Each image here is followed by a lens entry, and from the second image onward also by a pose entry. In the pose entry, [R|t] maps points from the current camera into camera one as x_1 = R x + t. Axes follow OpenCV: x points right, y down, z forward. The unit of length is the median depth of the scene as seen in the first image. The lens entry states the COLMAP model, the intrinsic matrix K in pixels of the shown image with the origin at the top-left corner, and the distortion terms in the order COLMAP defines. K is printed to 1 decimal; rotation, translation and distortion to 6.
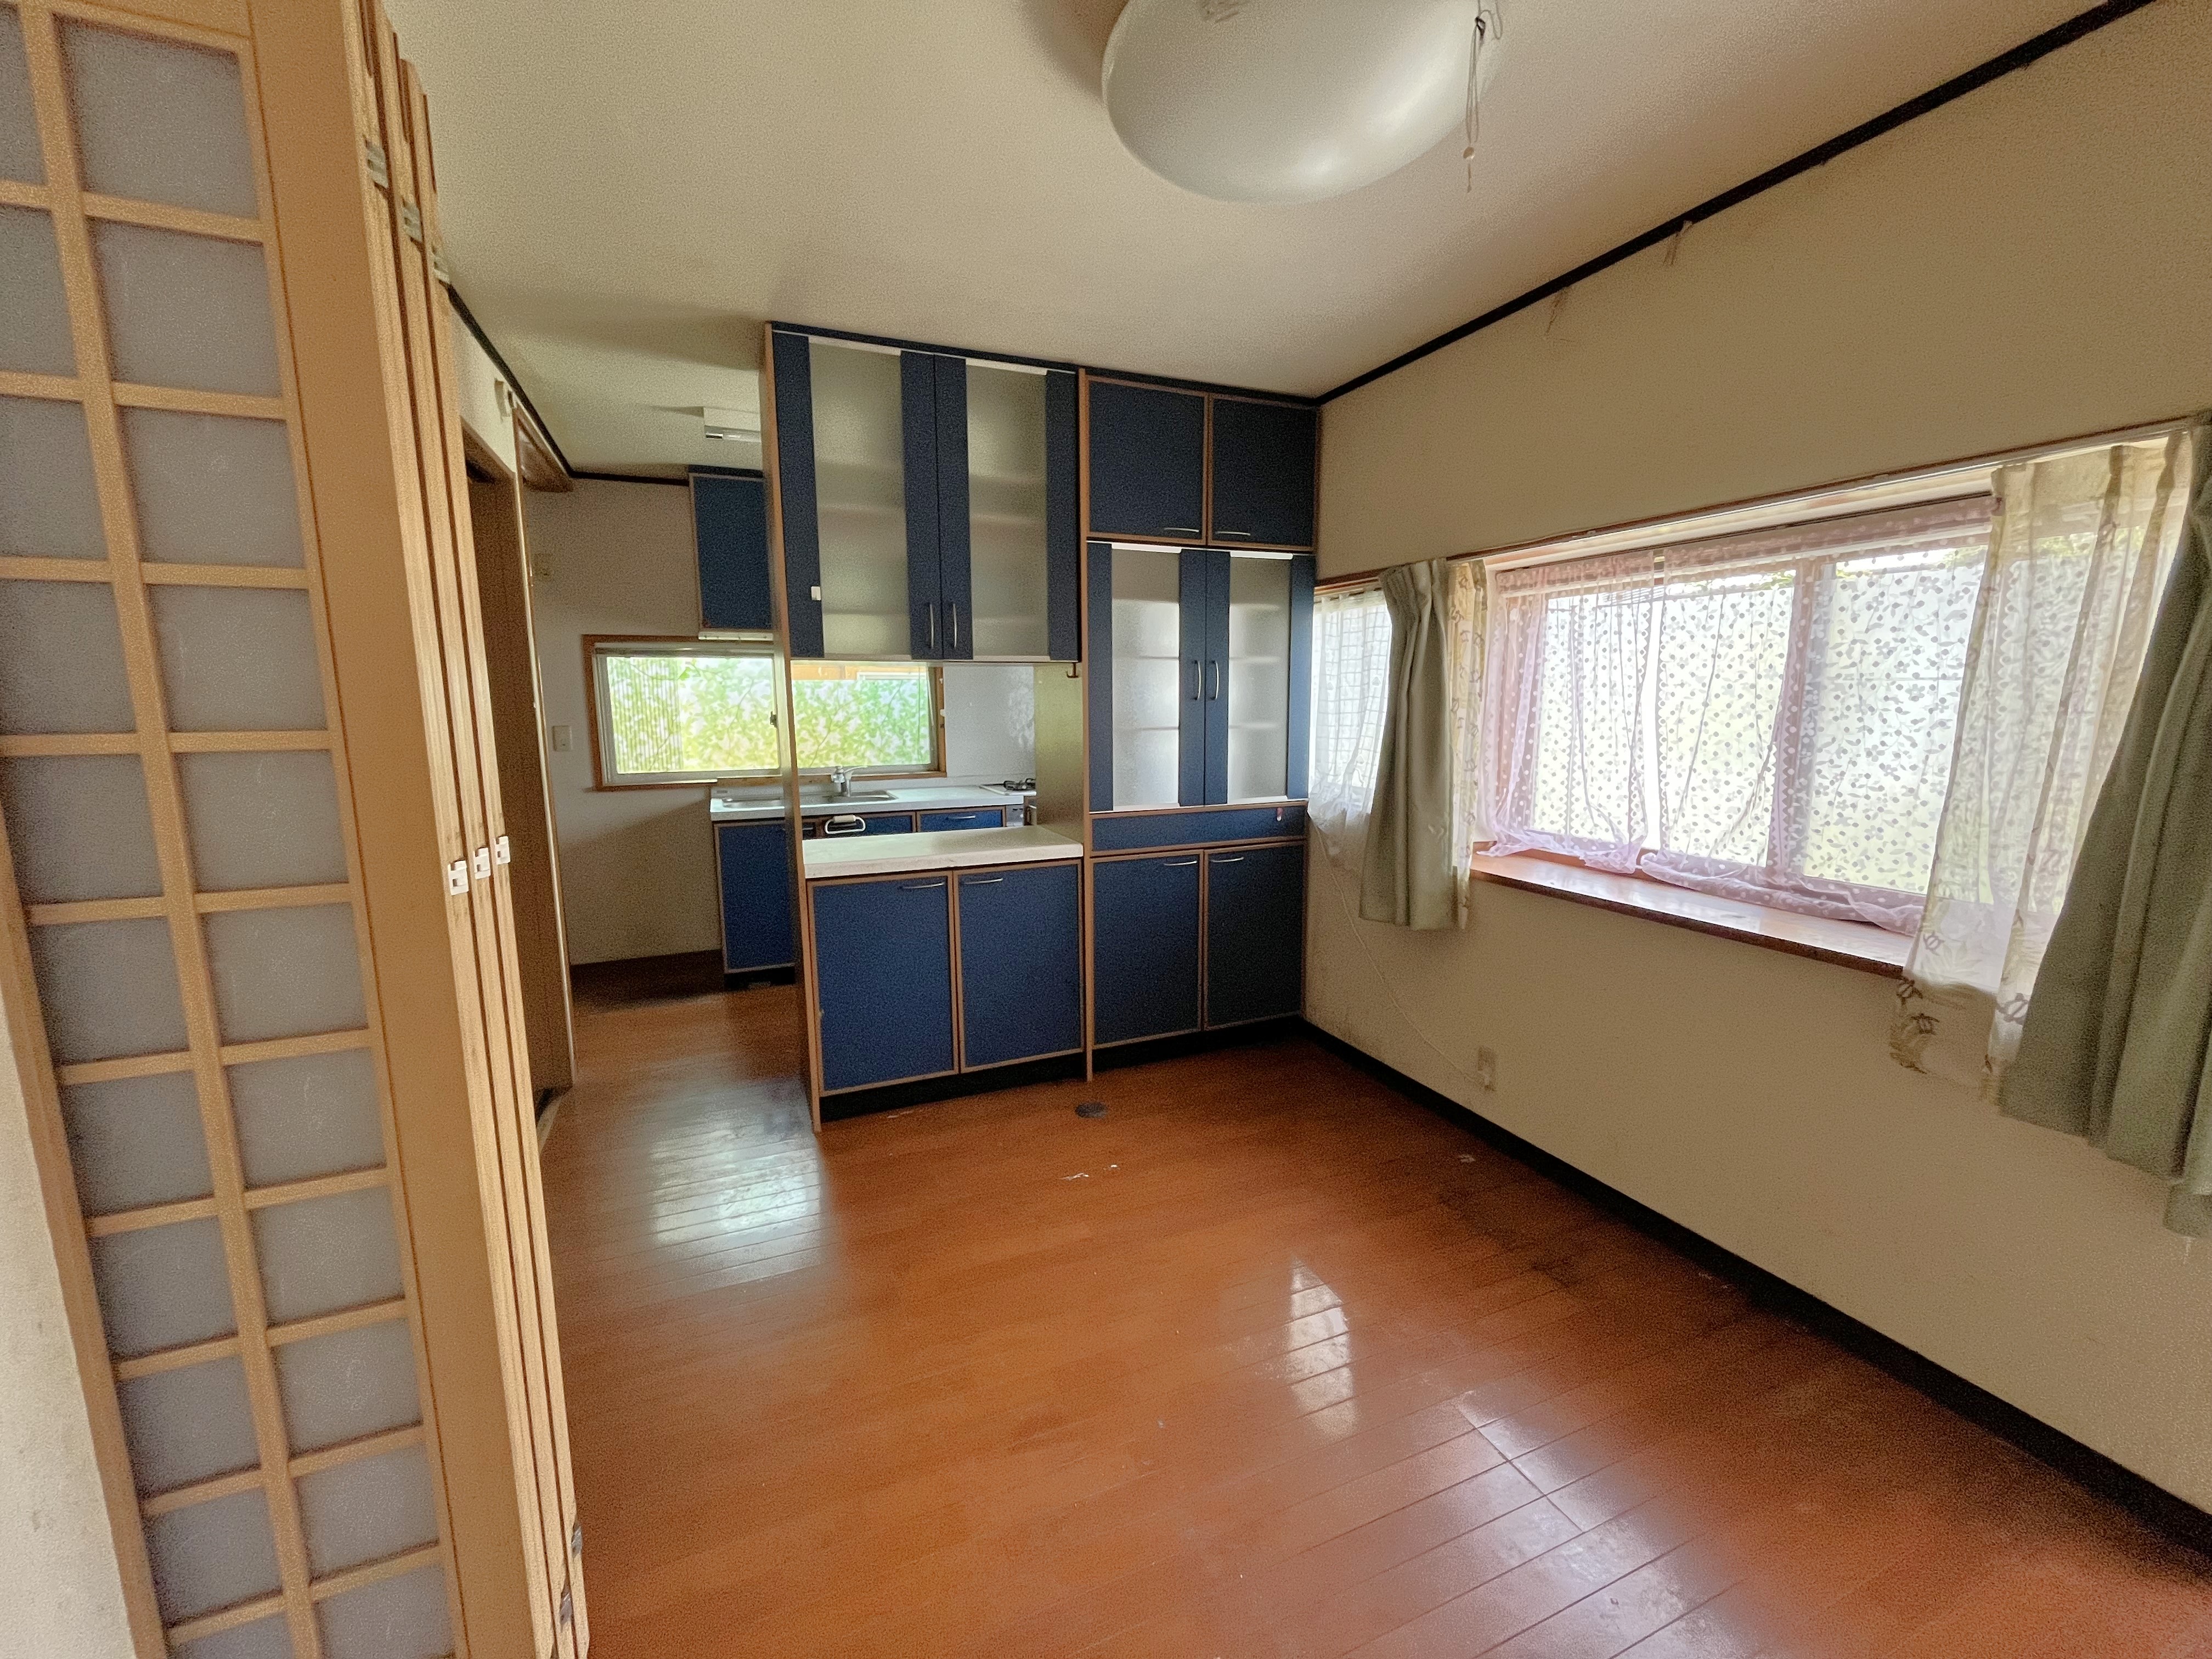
lens RADIAL K [[902.4, 0, 1103.8], [0, 902.4, 832.1], [0, 0, 1]] dist [-0.001278, -0.000185]
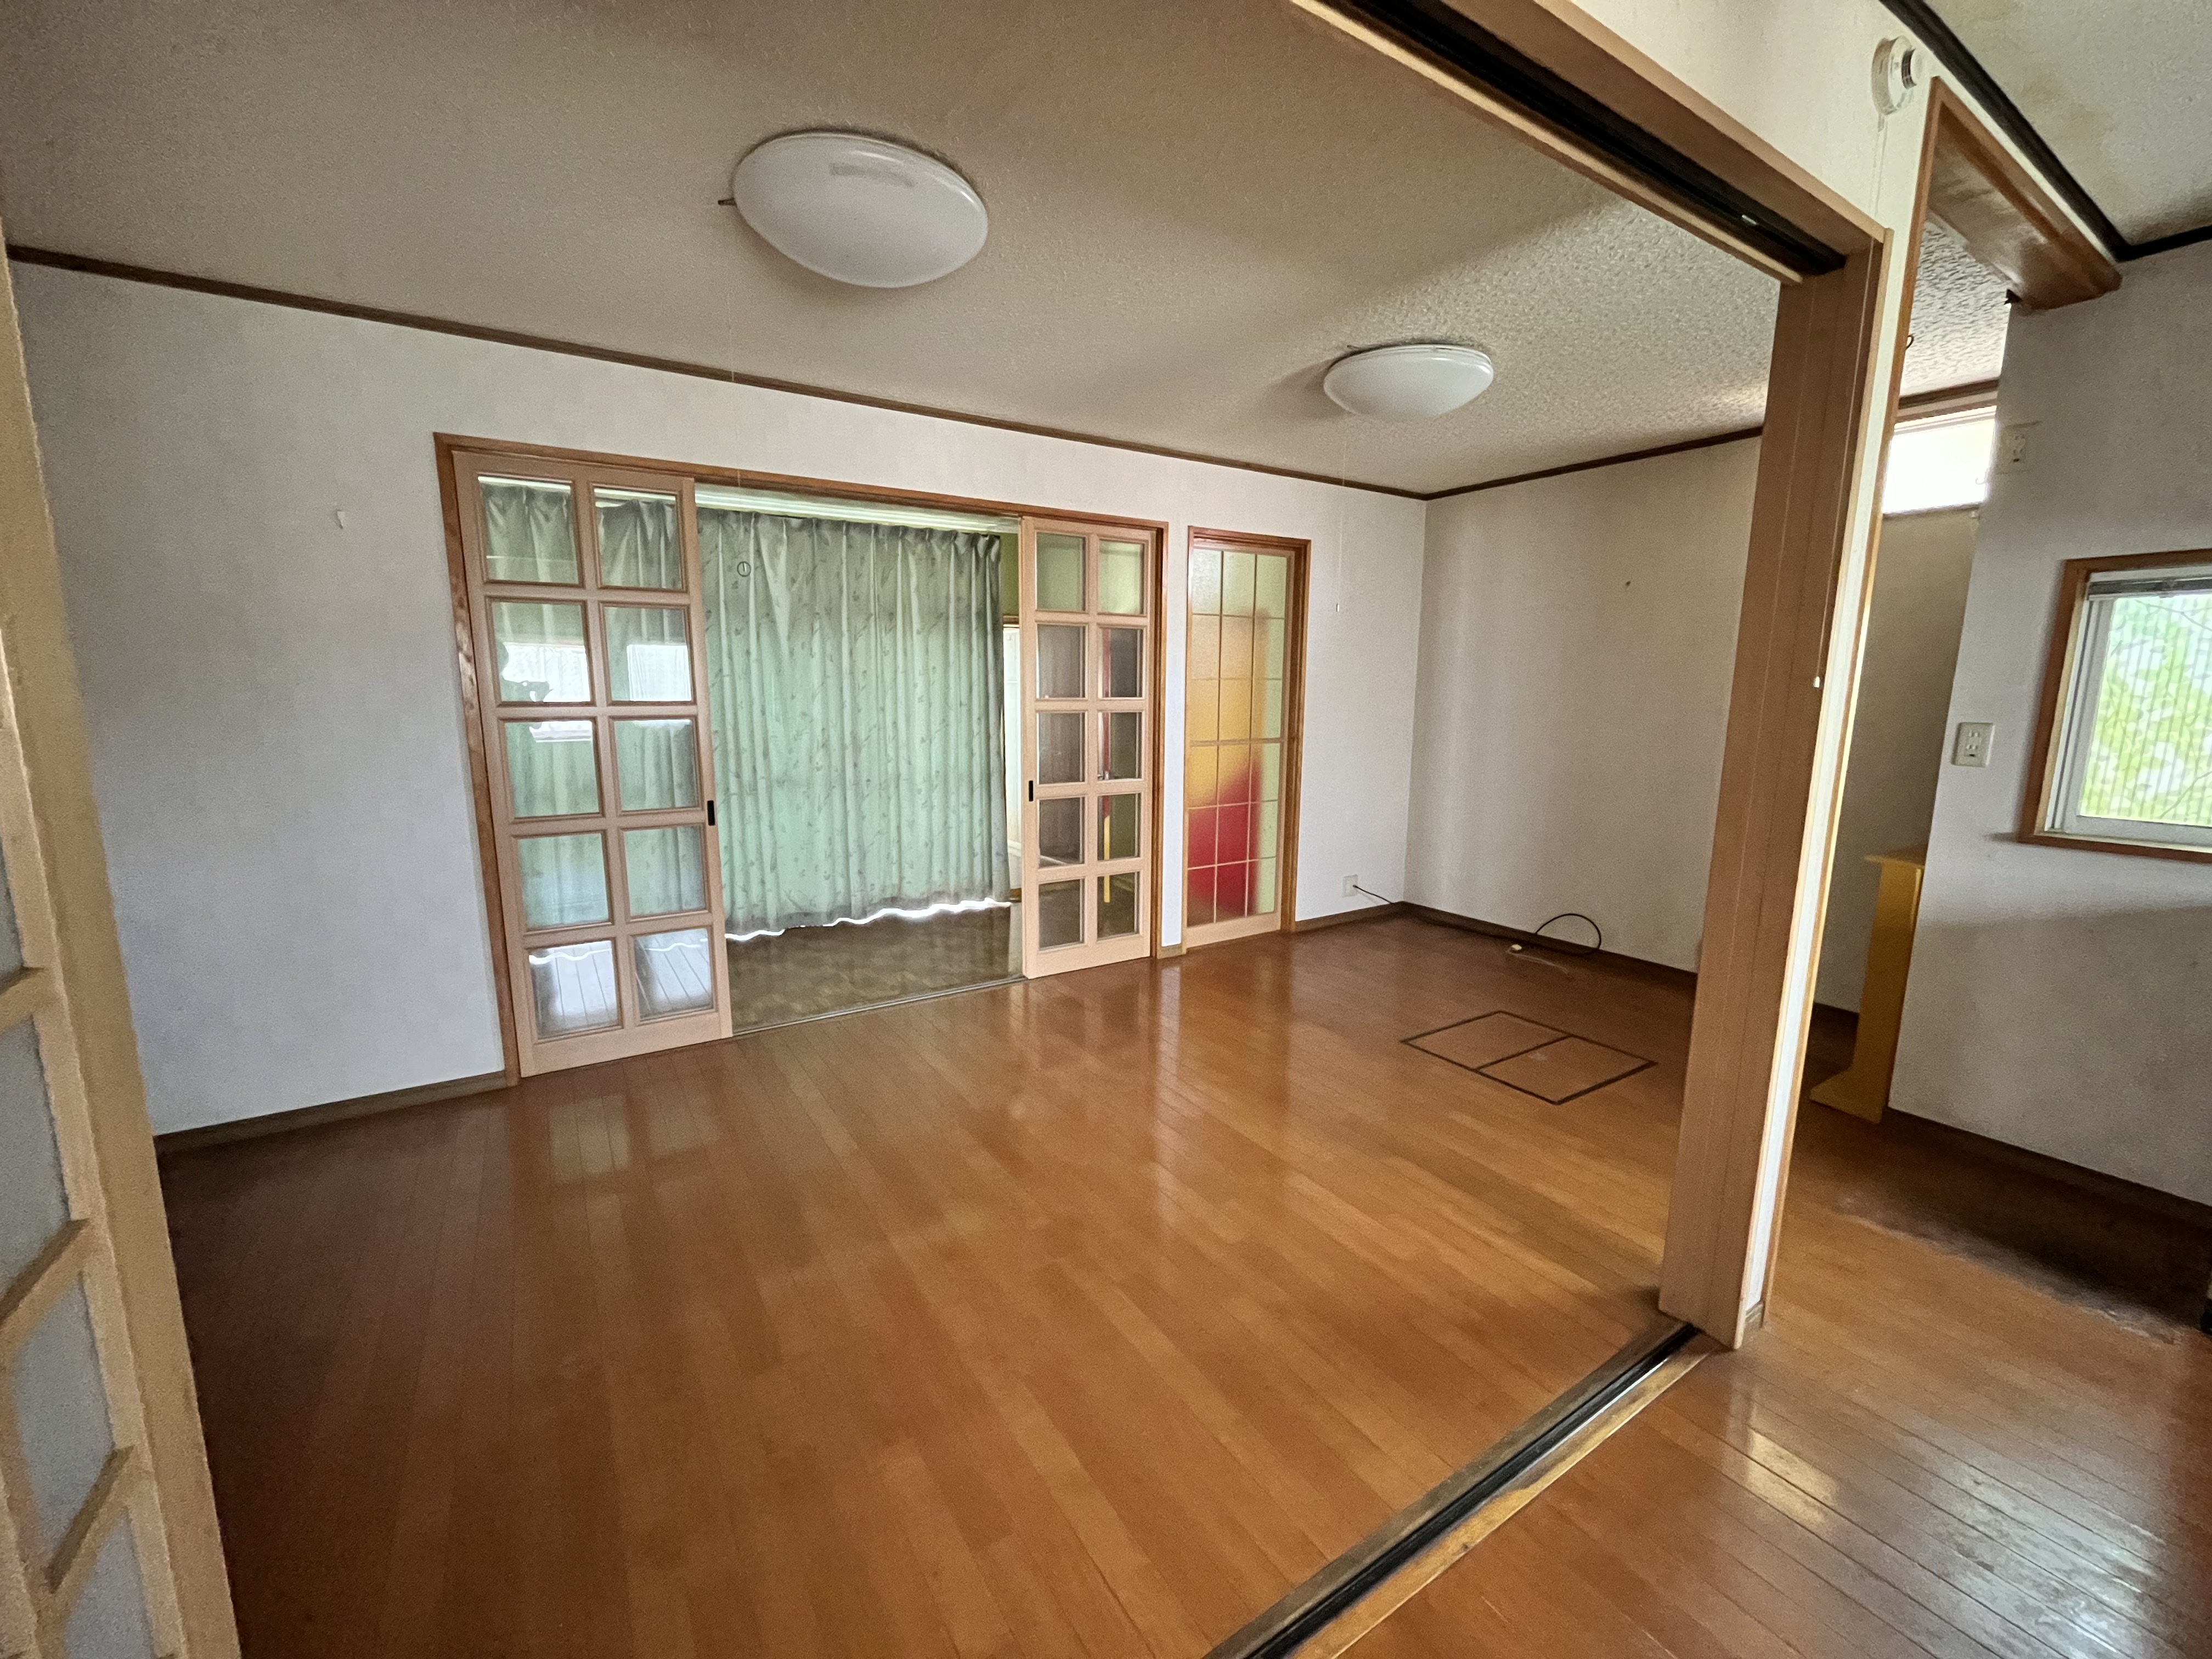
lens RADIAL K [[902.4, 0, 1102.4], [0, 902.4, 832.3], [0, 0, 1]] dist [-0.001278, -0.000185]
pose [[0.173991, 0.166380, -0.970590, -0.109886], [-0.150032, 0.978596, 0.140858, -0.042261], [0.973251, 0.121111, 0.195229, 0.314603]]
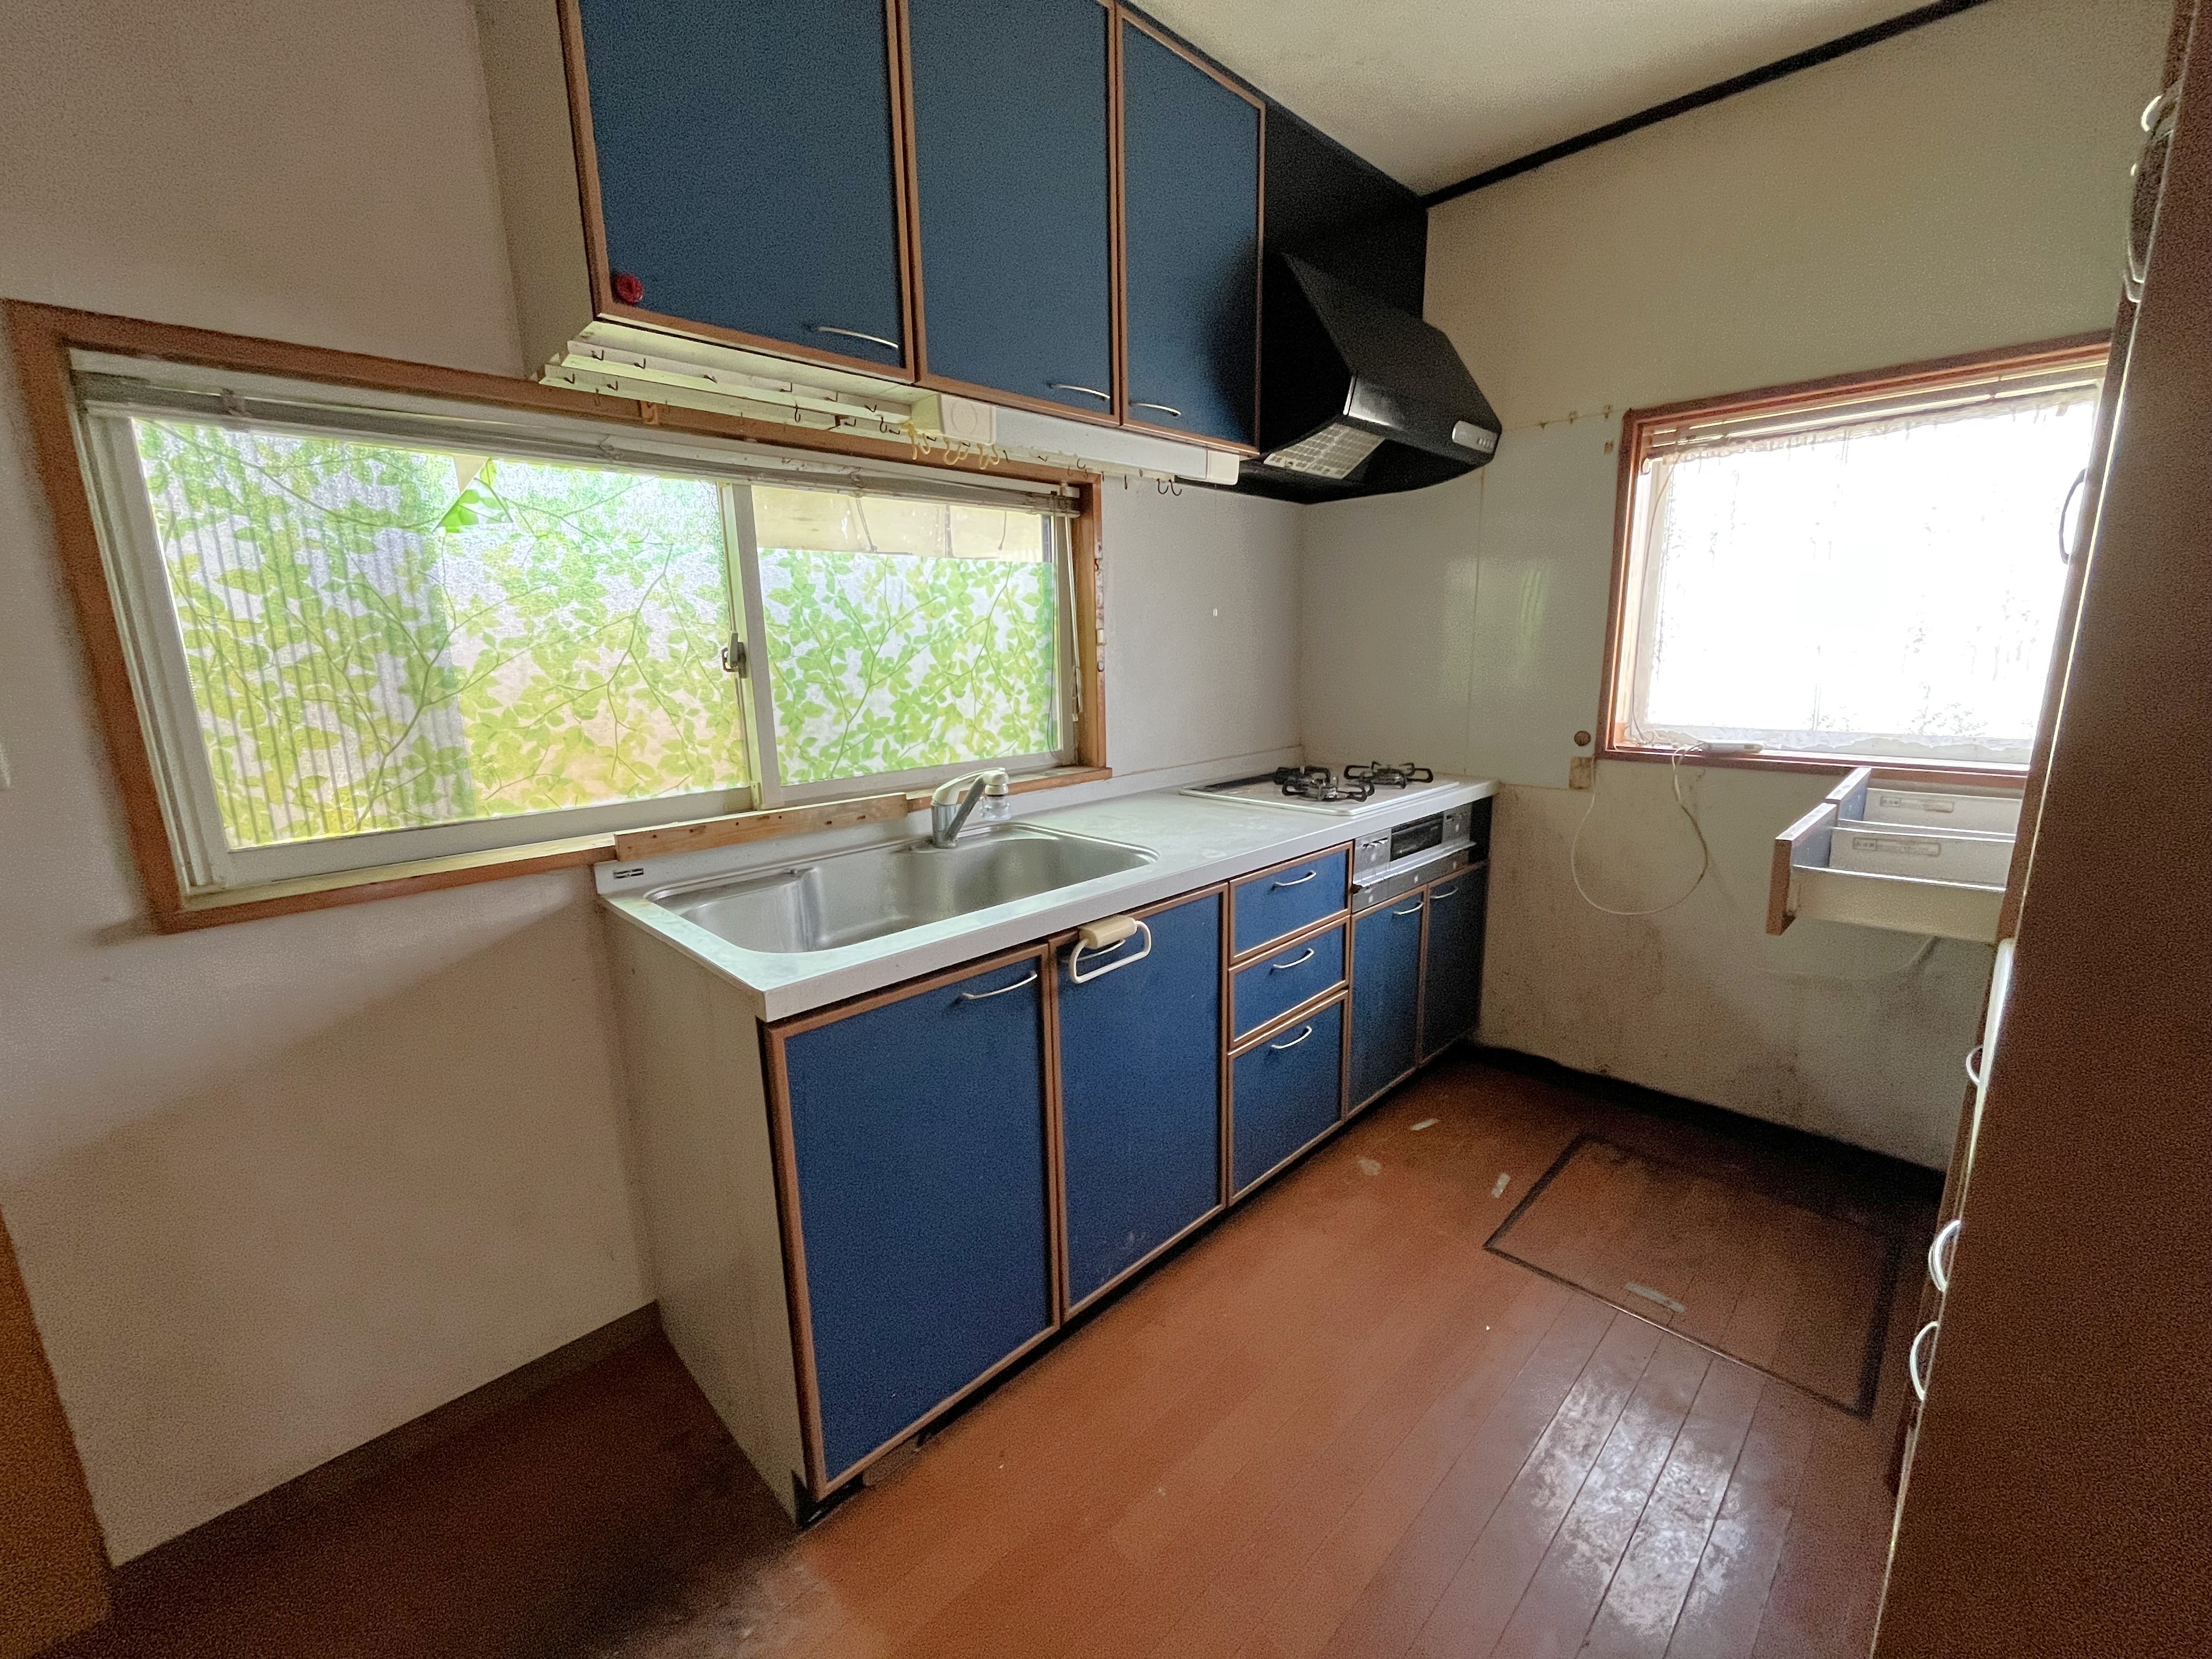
lens RADIAL K [[902.4, 0, 1109.9], [0, 902.4, 833.3], [0, 0, 1]] dist [-0.001278, -0.000185]
pose [[0.925754, -0.087431, 0.367879, -0.375768], [0.065983, 0.995327, 0.070508, -0.070757], [-0.372325, -0.041000, 0.927197, 0.615682]]
